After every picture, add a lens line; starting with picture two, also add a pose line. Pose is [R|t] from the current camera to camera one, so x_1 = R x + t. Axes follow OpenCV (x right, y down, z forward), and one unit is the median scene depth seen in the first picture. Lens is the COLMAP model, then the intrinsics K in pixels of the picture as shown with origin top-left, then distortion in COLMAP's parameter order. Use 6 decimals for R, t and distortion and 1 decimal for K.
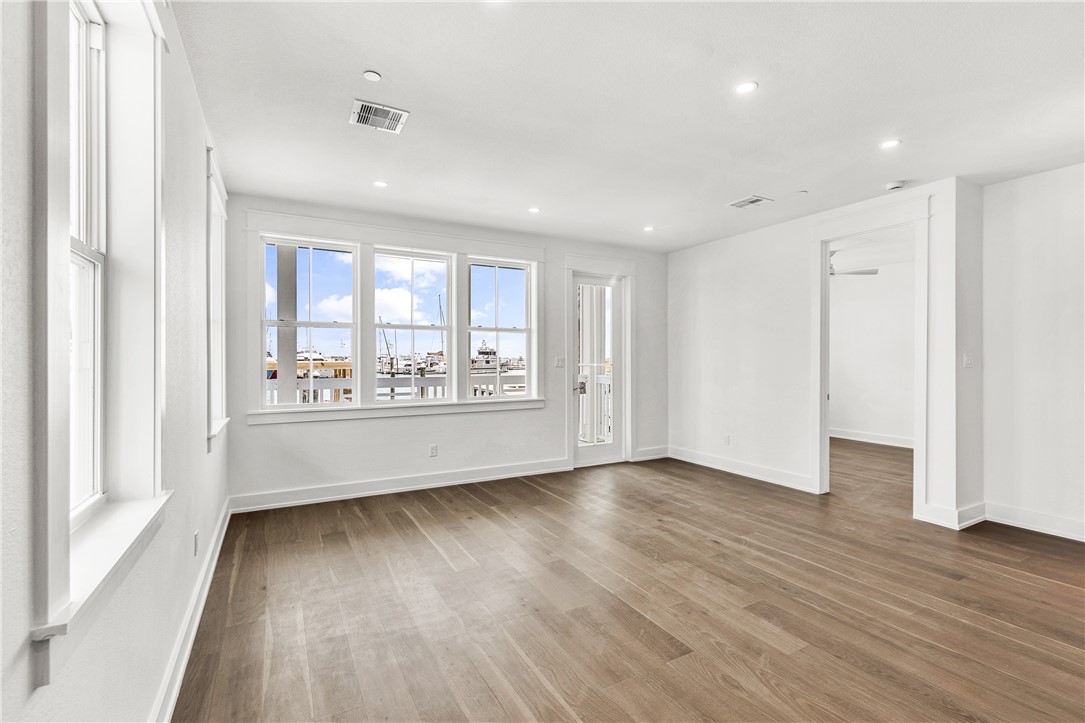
lens RADIAL K [[480.8, 0, 544.4], [0, 480.8, 362.6], [0, 0, 1]] dist [0.001291, 0.000471]
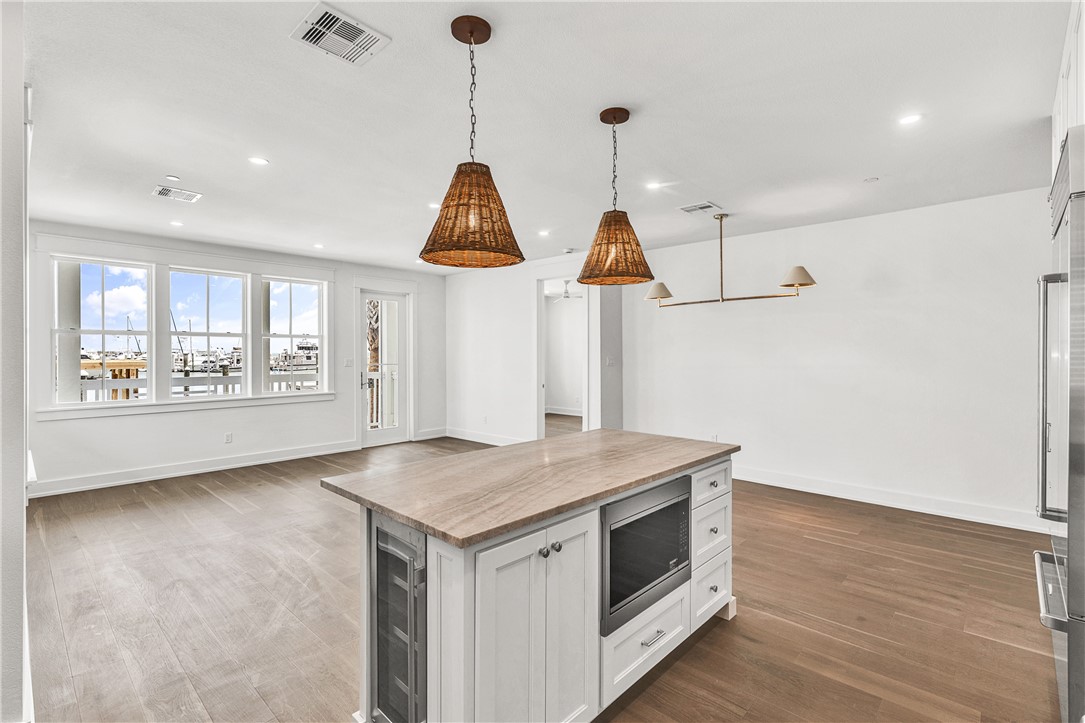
lens RADIAL K [[473.6, 0, 544.7], [0, 473.6, 355.7], [0, 0, 1]] dist [-0.001585, -0.000287]
pose [[0.941867, -0.001194, 0.335983, 0.108755], [0.002601, 0.999990, -0.003737, -0.014111], [-0.335975, 0.004393, 0.941861, -0.355765]]
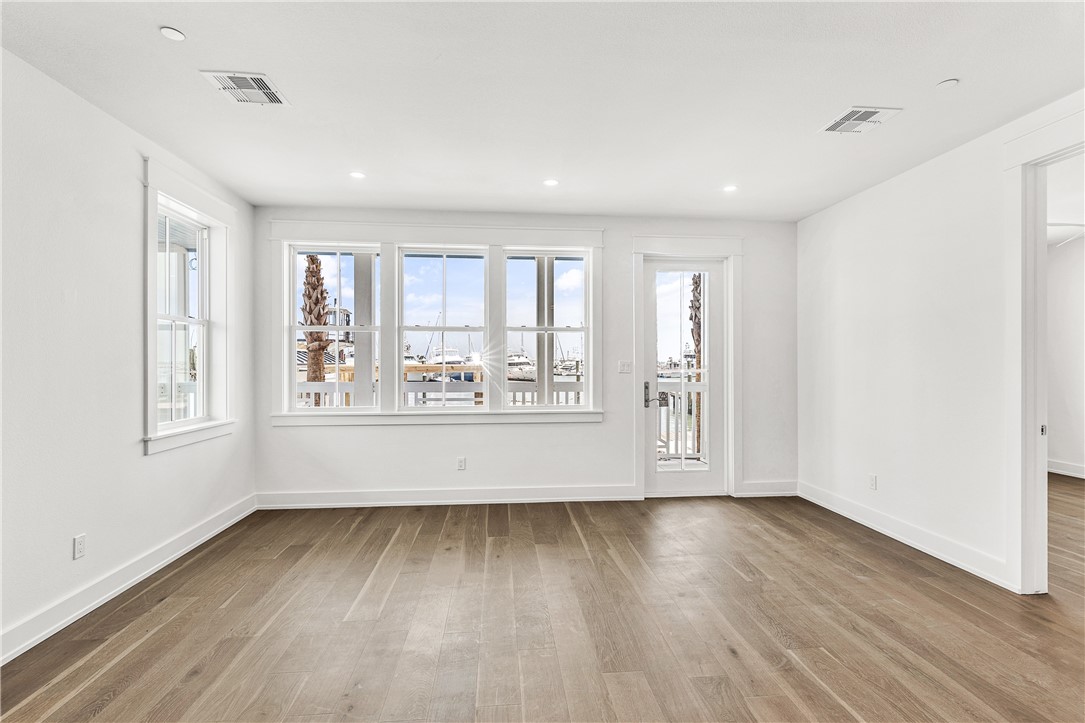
lens RADIAL K [[480.8, 0, 544.4], [0, 480.8, 362.6], [0, 0, 1]] dist [0.001291, 0.000471]
pose [[0.915240, 0.001573, -0.402906, 0.266379], [-0.004430, 0.999971, -0.006158, -0.003375], [0.402884, 0.007420, 0.915221, 0.216889]]
